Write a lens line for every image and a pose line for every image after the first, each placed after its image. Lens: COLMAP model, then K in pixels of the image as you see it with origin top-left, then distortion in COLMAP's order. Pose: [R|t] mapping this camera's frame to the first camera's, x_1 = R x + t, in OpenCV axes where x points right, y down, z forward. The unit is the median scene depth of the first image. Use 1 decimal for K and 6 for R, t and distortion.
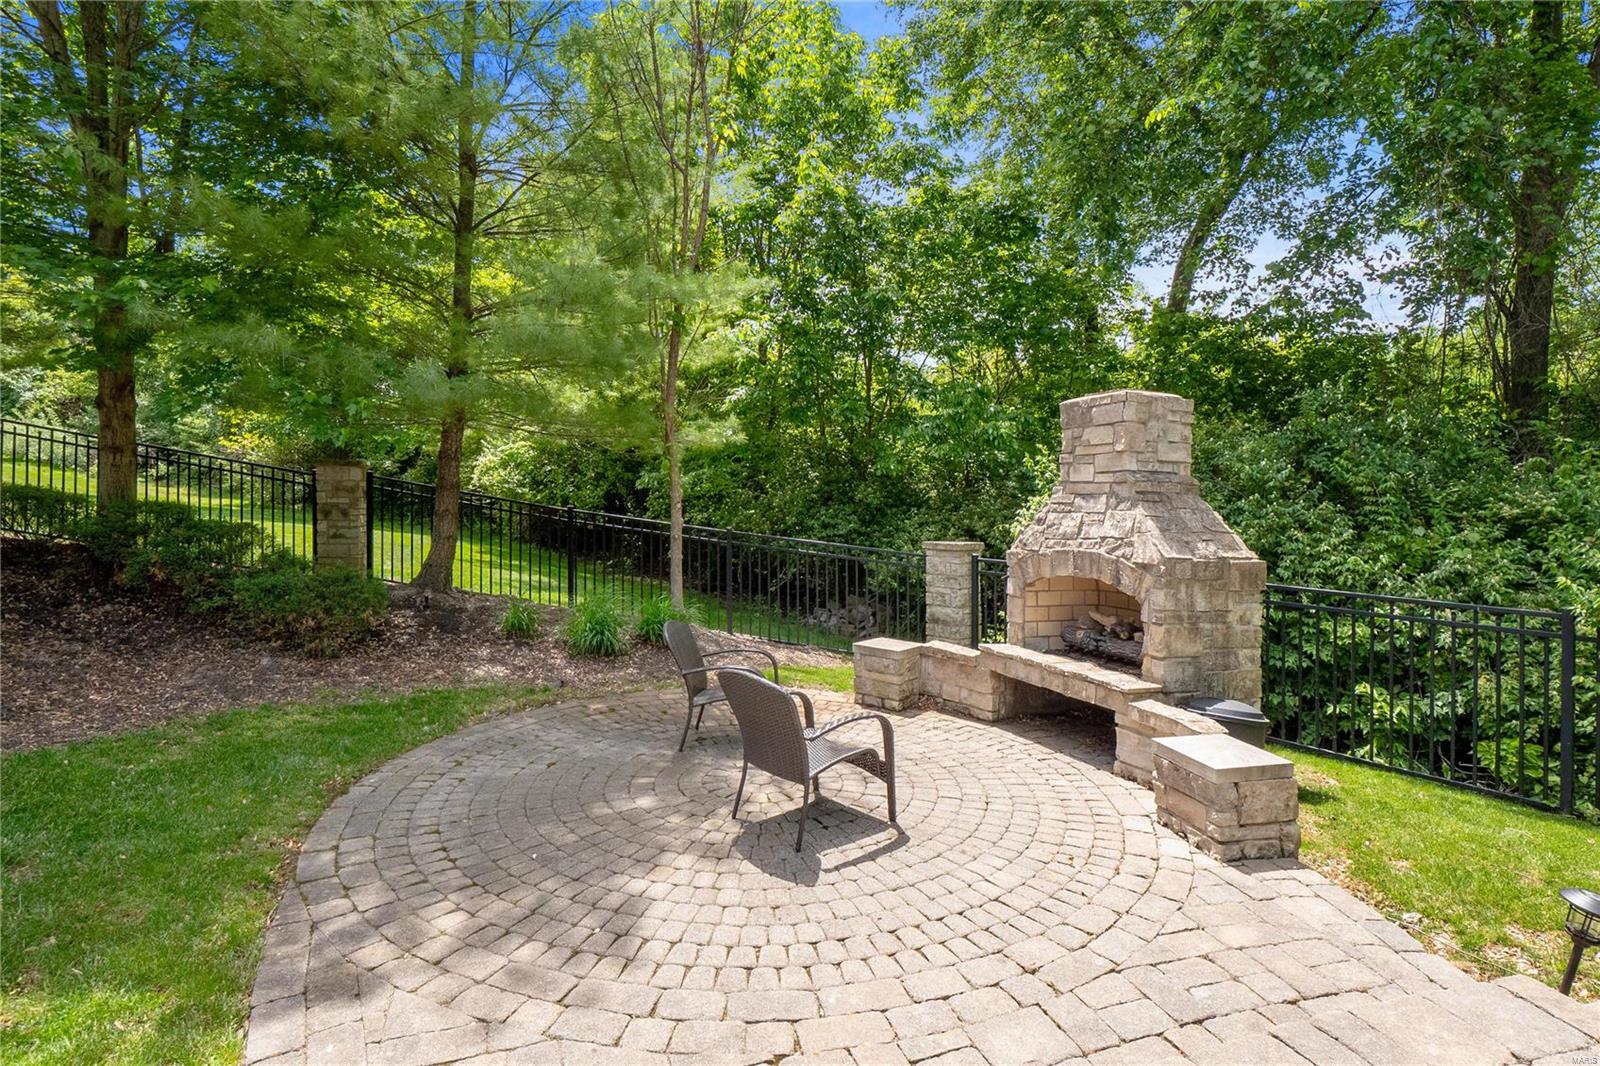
lens RADIAL K [[790.3, 0, 801.8], [0, 790.3, 488.3], [0, 0, 1]] dist [-0.003068, -0.000587]
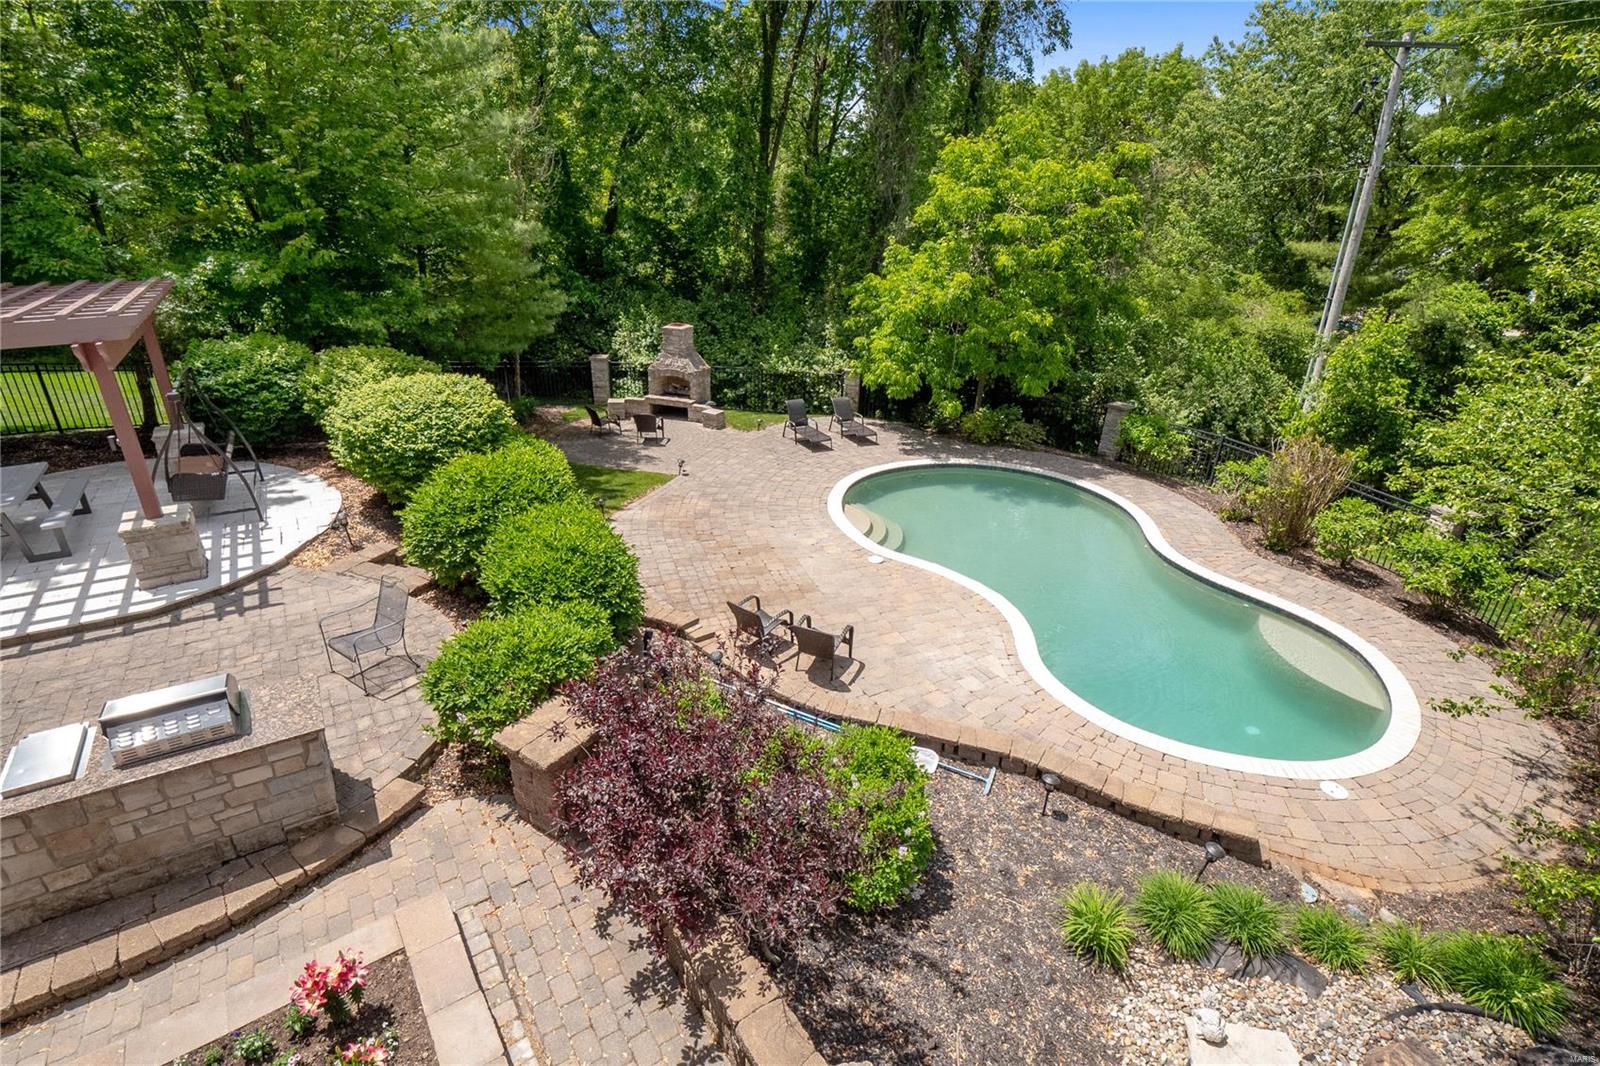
lens RADIAL K [[744.1, 0, 849.2], [0, 744.1, 562.9], [0, 0, 1]] dist [-0.009496, -0.000626]
pose [[0.663132, -0.326384, 0.673595, -1.895612], [-0.028490, 0.888265, 0.458448, -0.801448], [-0.747960, -0.323202, 0.579738, -2.164268]]
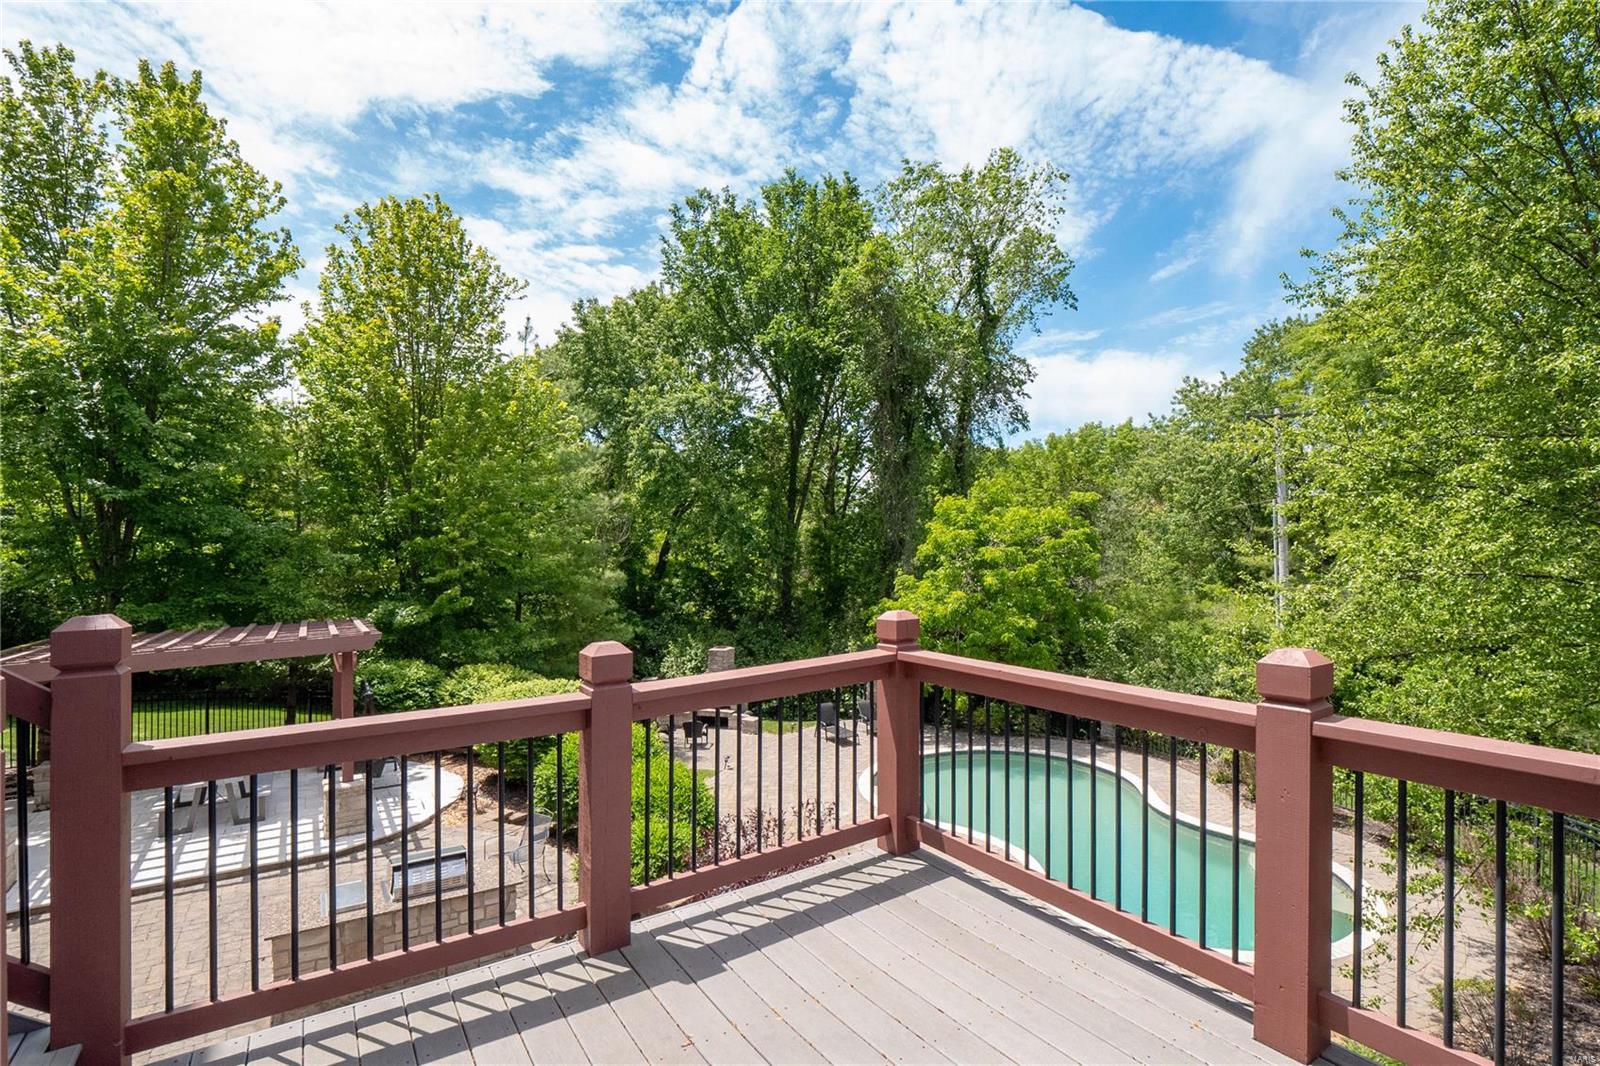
lens RADIAL K [[760.3, 0, 800.0], [0, 760.3, 533.0], [0, 0, 1]] dist [-0.008698, -0.000985]
pose [[0.720178, -0.016533, 0.693592, -2.349302], [0.021895, 0.999760, 0.001097, -0.796508], [-0.693443, 0.014396, 0.720367, -2.544855]]
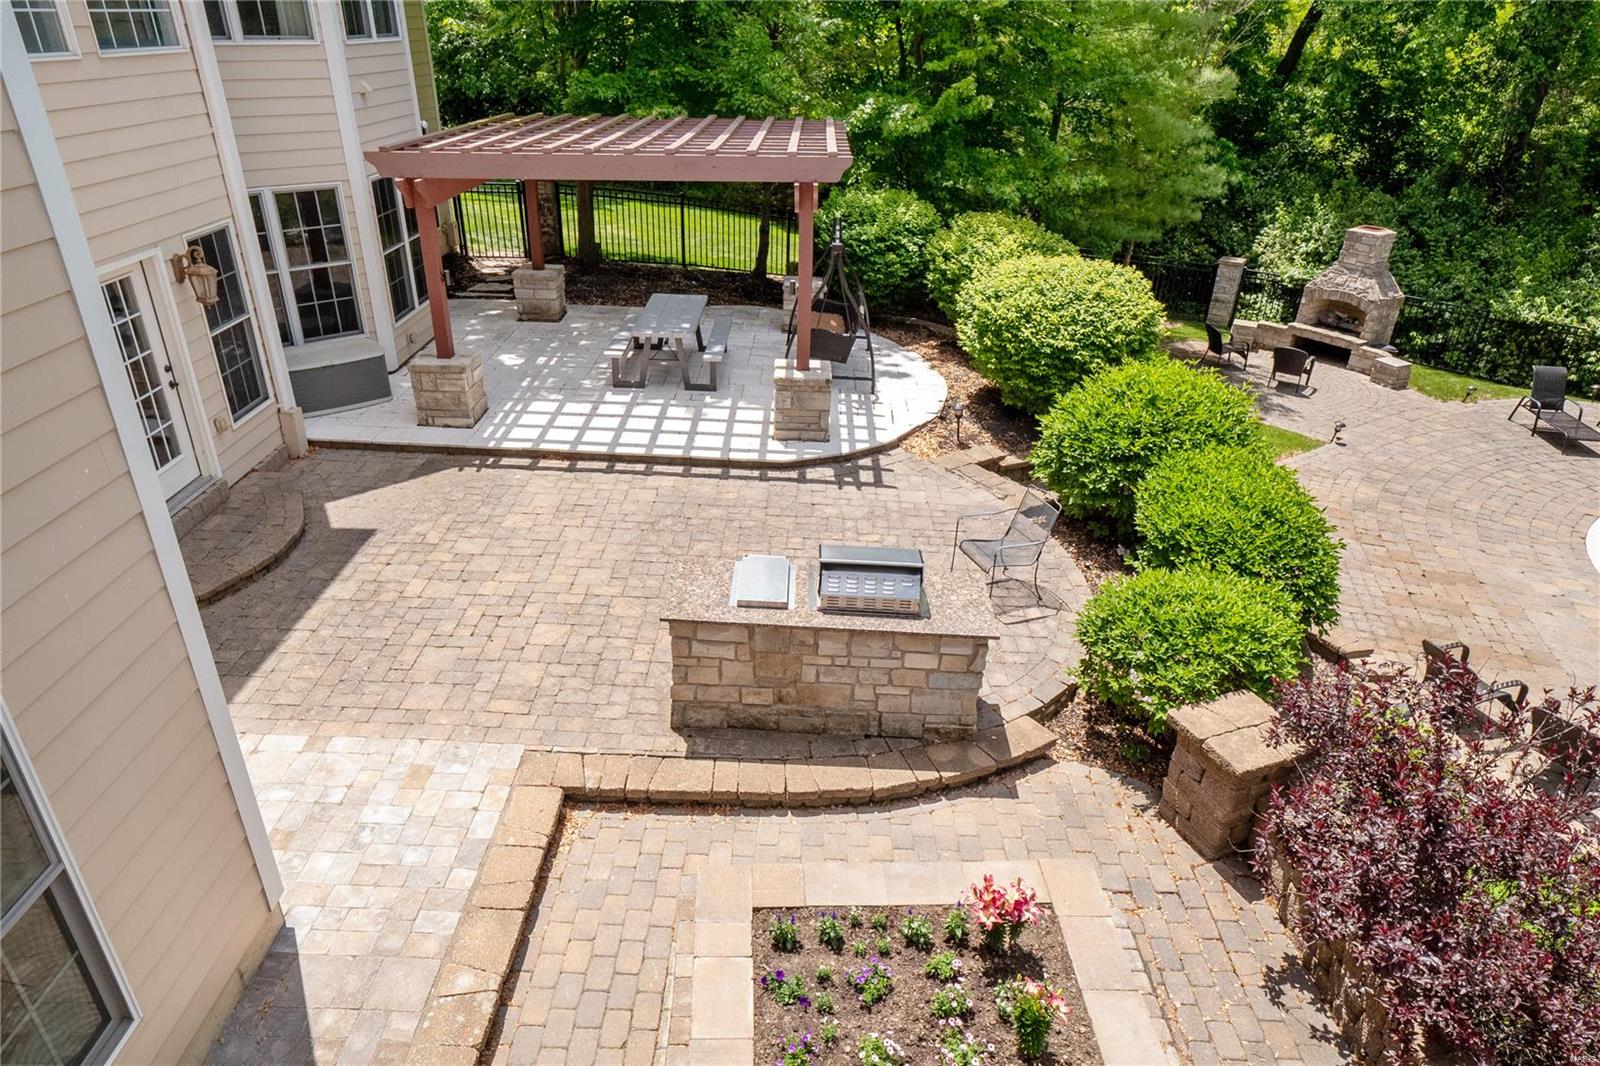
lens RADIAL K [[1006.5, 0, 839.4], [0, 1006.5, 573.9], [0, 0, 1]] dist [0.000906, 0.000225]
pose [[0.976635, -0.090537, 0.194905, -2.165566], [-0.019872, 0.864996, 0.501385, -0.803863], [-0.213986, -0.493543, 0.842986, -2.090359]]
